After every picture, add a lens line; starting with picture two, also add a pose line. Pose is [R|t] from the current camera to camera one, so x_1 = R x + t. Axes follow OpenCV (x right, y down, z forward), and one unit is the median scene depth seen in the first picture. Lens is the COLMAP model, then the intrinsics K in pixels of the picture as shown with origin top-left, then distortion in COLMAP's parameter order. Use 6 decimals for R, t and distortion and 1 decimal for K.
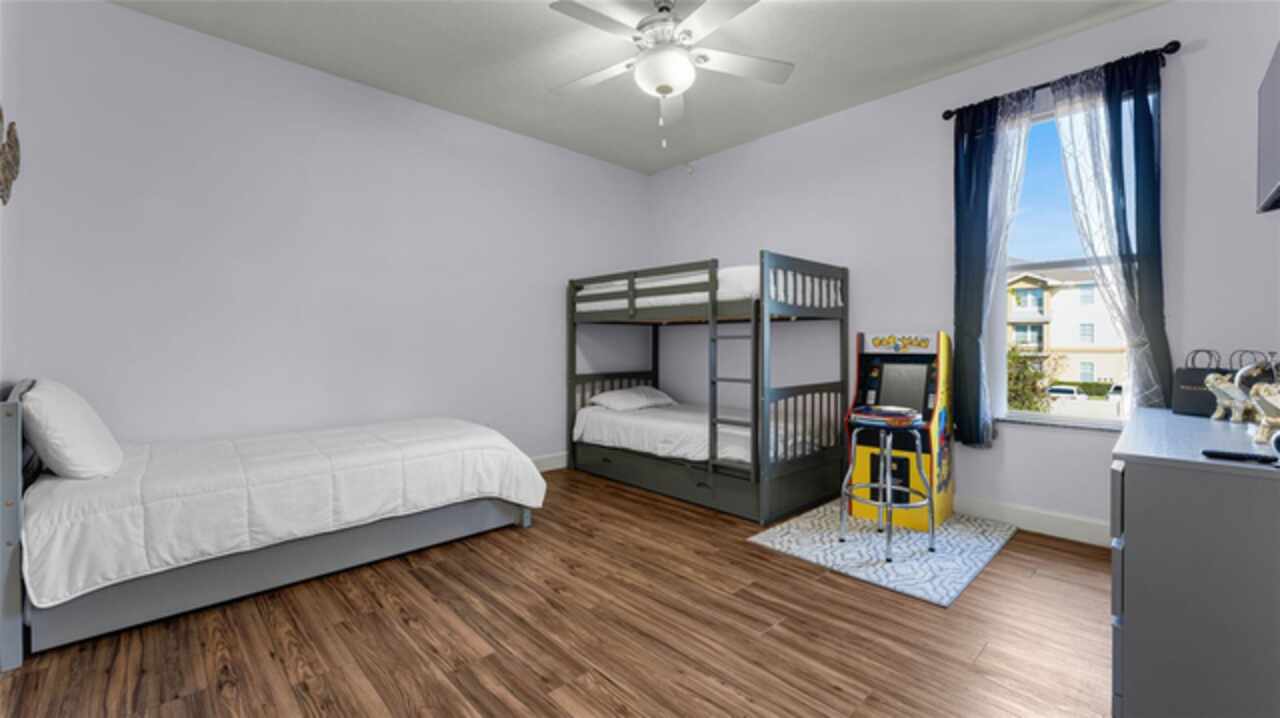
lens RADIAL K [[525.9, 0, 639.0], [0, 525.9, 352.0], [0, 0, 1]] dist [0.003030, 0.000182]
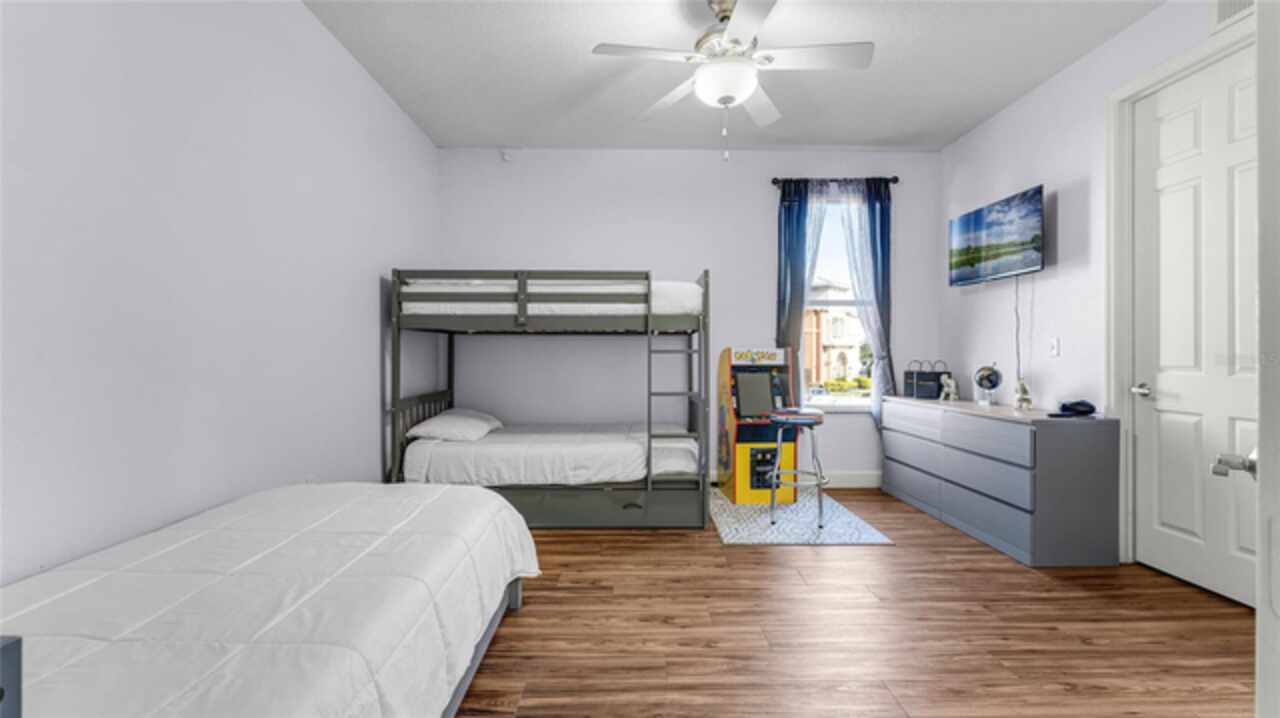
lens RADIAL K [[544.4, 0, 640.0], [0, 544.4, 359.0], [0, 0, 1]] dist [-0.002637, -0.000195]
pose [[0.673785, -0.007156, 0.738893, -0.650944], [0.010946, 0.999940, -0.000298, -0.013840], [-0.738846, 0.008289, 0.673823, 0.351948]]
